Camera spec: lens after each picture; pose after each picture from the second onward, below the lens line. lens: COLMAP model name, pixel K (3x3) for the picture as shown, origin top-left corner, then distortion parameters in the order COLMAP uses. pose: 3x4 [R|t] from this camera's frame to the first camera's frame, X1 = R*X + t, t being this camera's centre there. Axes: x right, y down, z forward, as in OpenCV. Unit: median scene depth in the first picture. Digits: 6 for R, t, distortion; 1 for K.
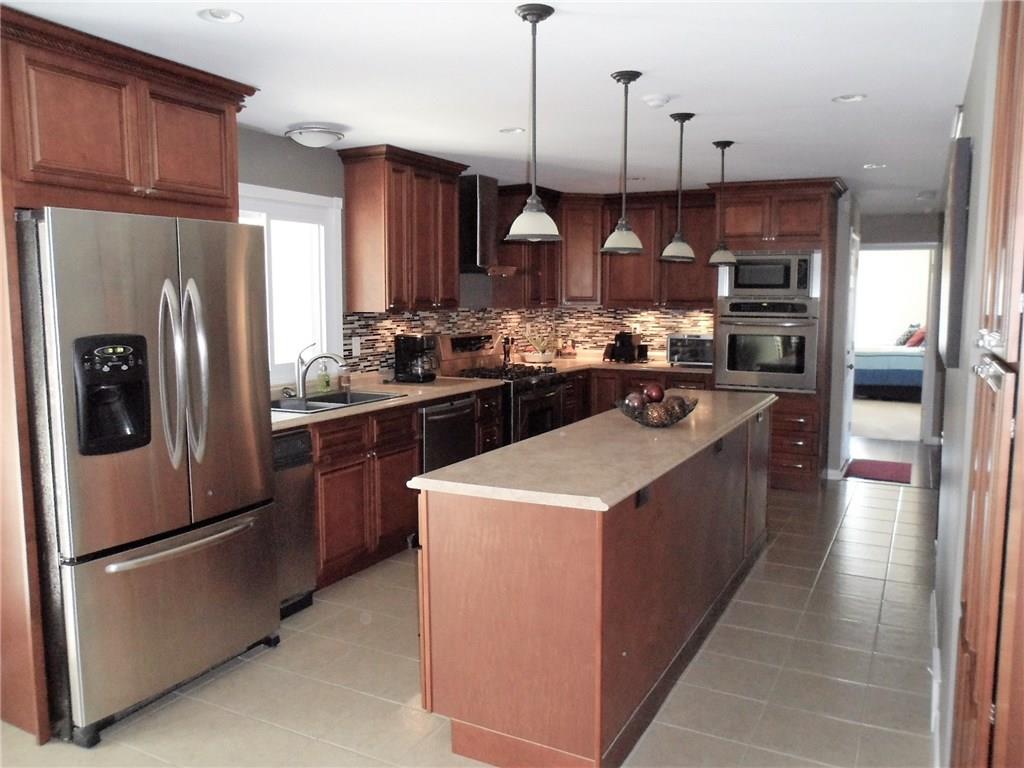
lens RADIAL K [[803.6, 0, 512.0], [0, 803.6, 384.0], [0, 0, 1]] dist [-0.096266, 0.131386]
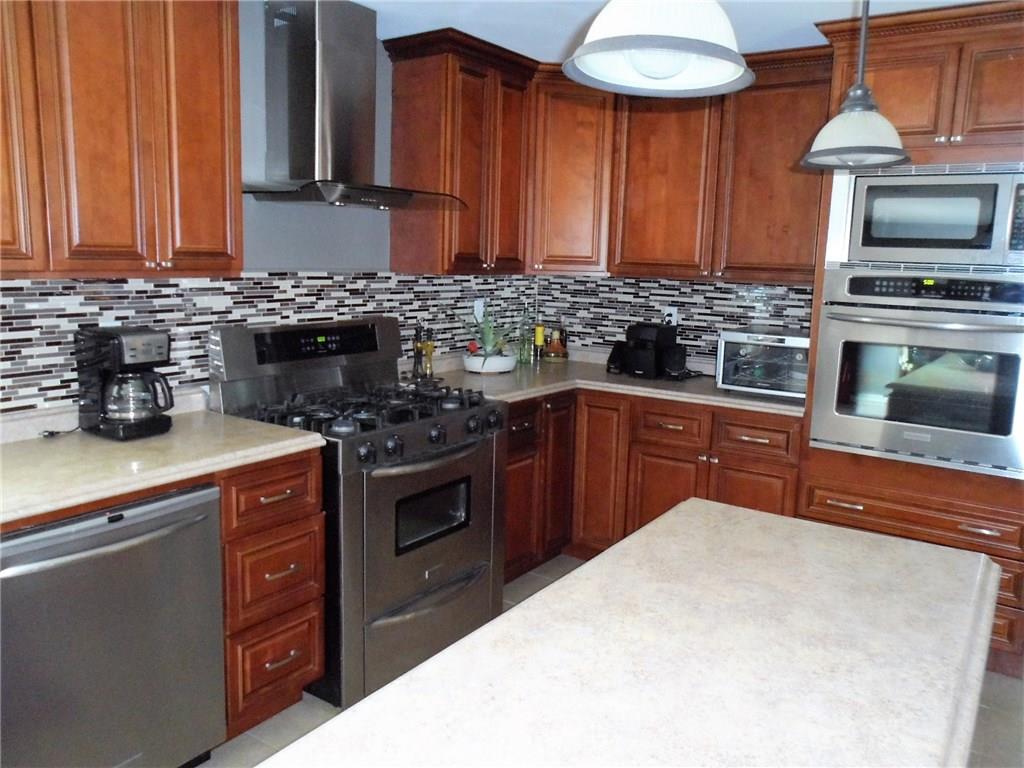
lens RADIAL K [[803.6, 0, 512.0], [0, 803.6, 384.0], [0, 0, 1]] dist [-0.096266, 0.131386]
pose [[0.993351, 0.044343, -0.106239, 0.125972], [-0.038923, 0.997859, 0.052557, -0.055182], [0.108342, -0.048073, 0.992951, 0.508068]]
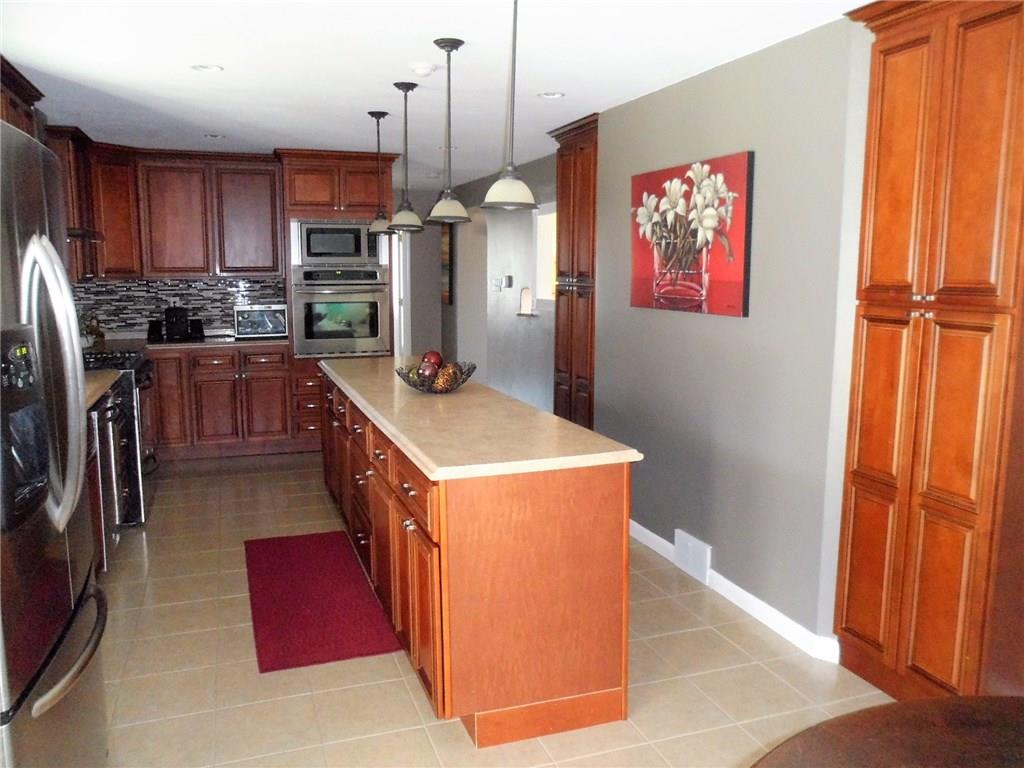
lens RADIAL K [[803.6, 0, 512.0], [0, 803.6, 384.0], [0, 0, 1]] dist [-0.096266, 0.131386]
pose [[0.682846, -0.110765, 0.722117, -0.288559], [0.082464, 0.993809, 0.074460, -0.015518], [-0.725893, 0.008704, 0.687752, 0.131991]]
